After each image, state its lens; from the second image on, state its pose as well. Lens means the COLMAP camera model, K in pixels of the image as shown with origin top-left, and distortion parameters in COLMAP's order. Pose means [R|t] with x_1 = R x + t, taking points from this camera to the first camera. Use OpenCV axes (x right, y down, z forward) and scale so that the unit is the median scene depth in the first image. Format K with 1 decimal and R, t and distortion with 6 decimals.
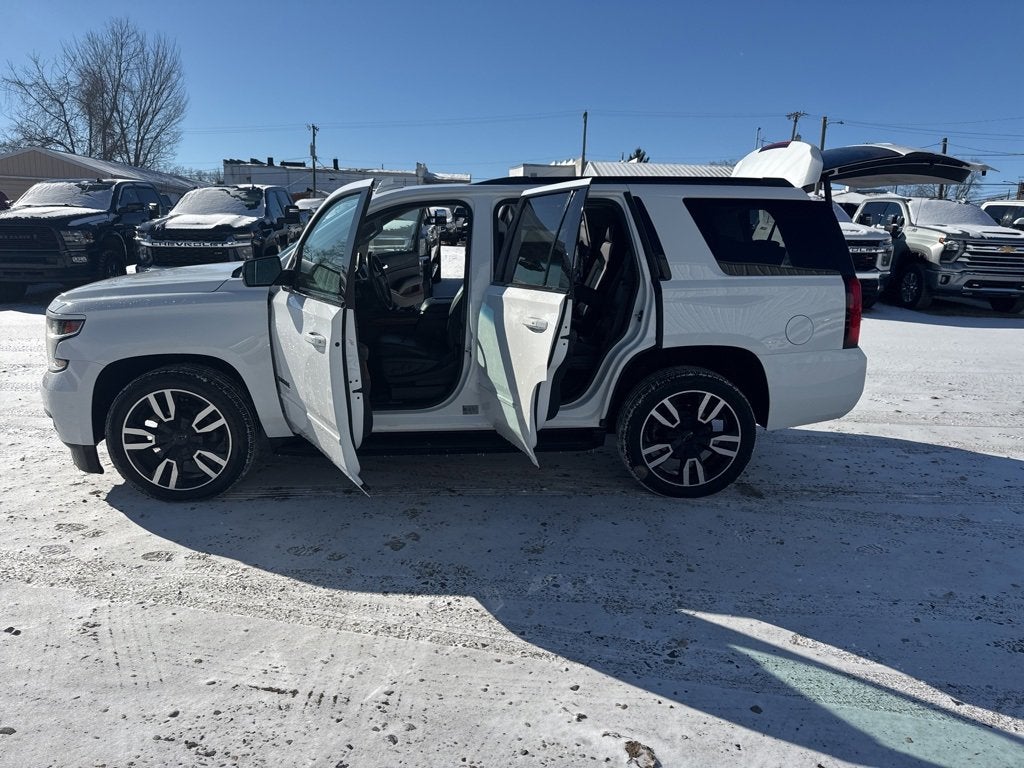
lens RADIAL K [[713.8, 0, 510.3], [0, 713.8, 381.7], [0, 0, 1]] dist [0.058400, -0.049073]
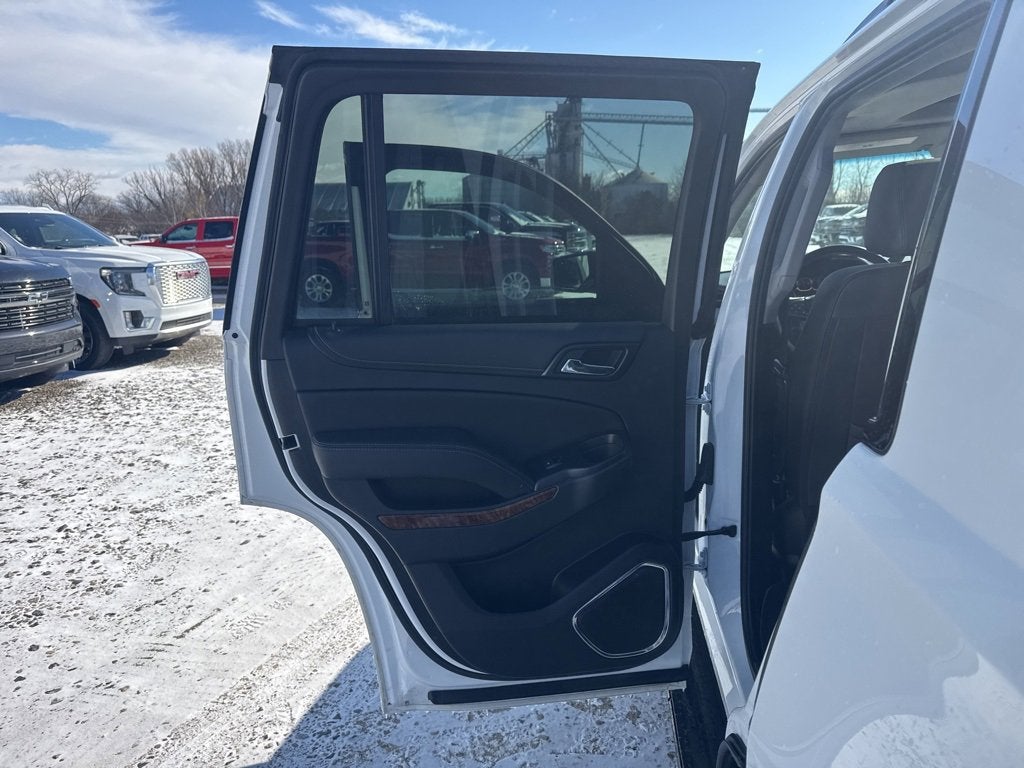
lens RADIAL K [[726.4, 0, 512.0], [0, 726.4, 384.0], [0, 0, 1]] dist [0.002152, -0.002045]
pose [[-0.171033, 0.179834, -0.968714, 0.360486], [-0.186705, 0.959472, 0.211082, -0.158018], [0.967413, 0.216966, -0.130526, 0.892934]]
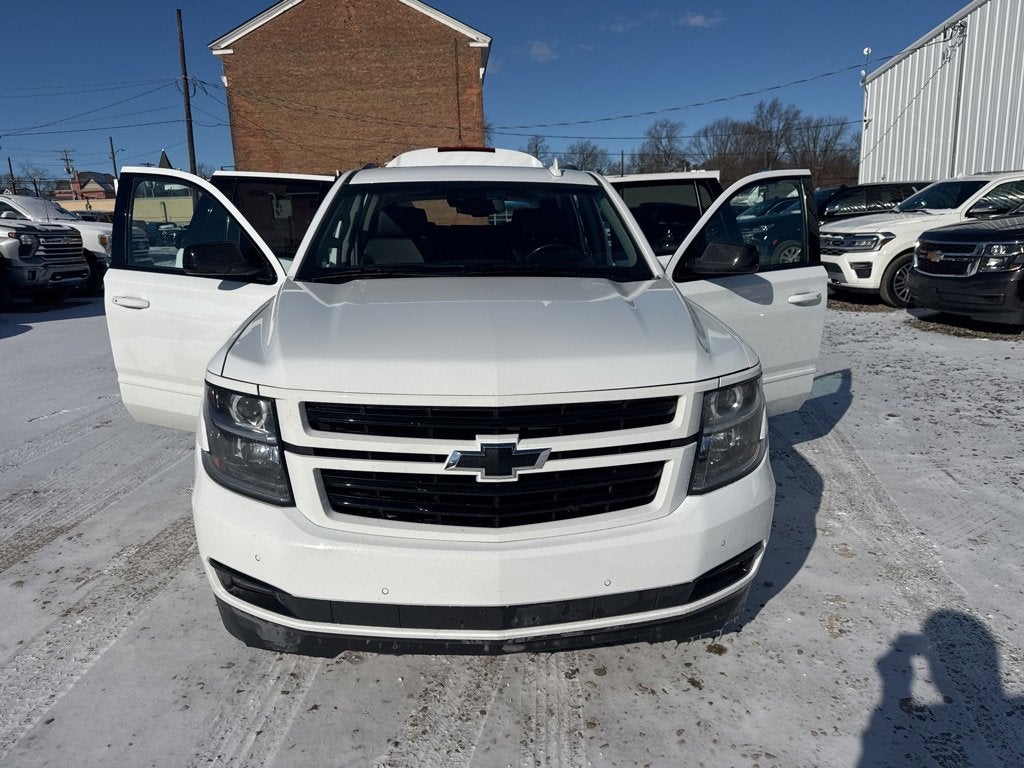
lens RADIAL K [[729.9, 0, 505.6], [0, 729.9, 385.3], [0, 0, 1]] dist [0.006599, -0.010015]
pose [[-0.004487, -0.249737, 0.968303, -1.106067], [0.243613, 0.938867, 0.243274, -0.251198], [-0.969862, 0.236983, 0.056627, 1.069863]]
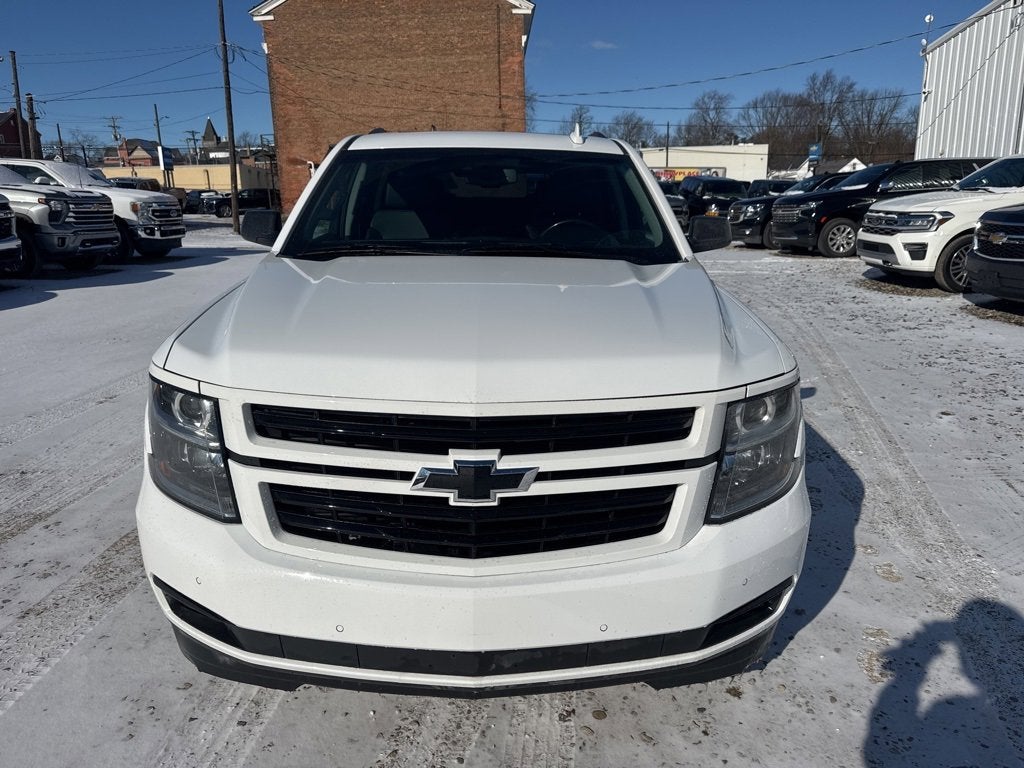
lens RADIAL K [[733.2, 0, 510.0], [0, 733.2, 378.6], [0, 0, 1]] dist [-0.005243, 0.000032]
pose [[0.045676, -0.275121, 0.960324, -1.024841], [0.231760, 0.938016, 0.257707, -0.241334], [-0.971700, 0.210794, 0.106607, 1.039725]]
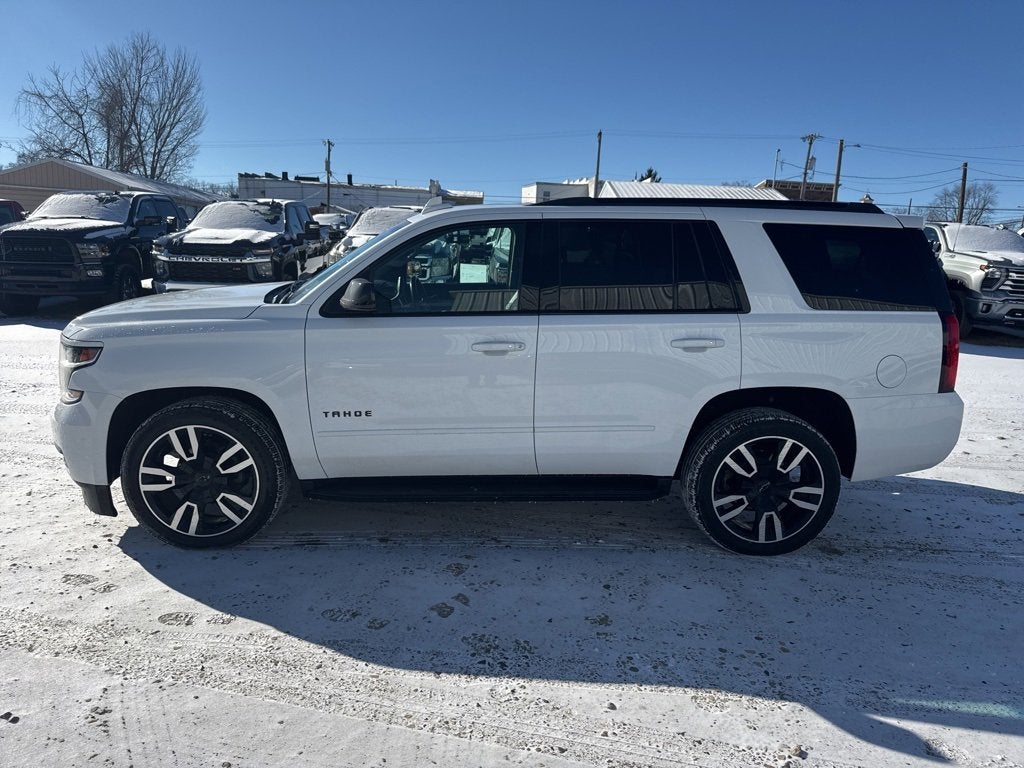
lens RADIAL K [[713.8, 0, 510.3], [0, 713.8, 381.7], [0, 0, 1]] dist [0.058400, -0.049073]
pose [[0.999792, 0.017834, -0.009905, -0.061973], [-0.018053, 0.999582, -0.022575, -0.028653], [0.009498, 0.022749, 0.999696, 0.092518]]
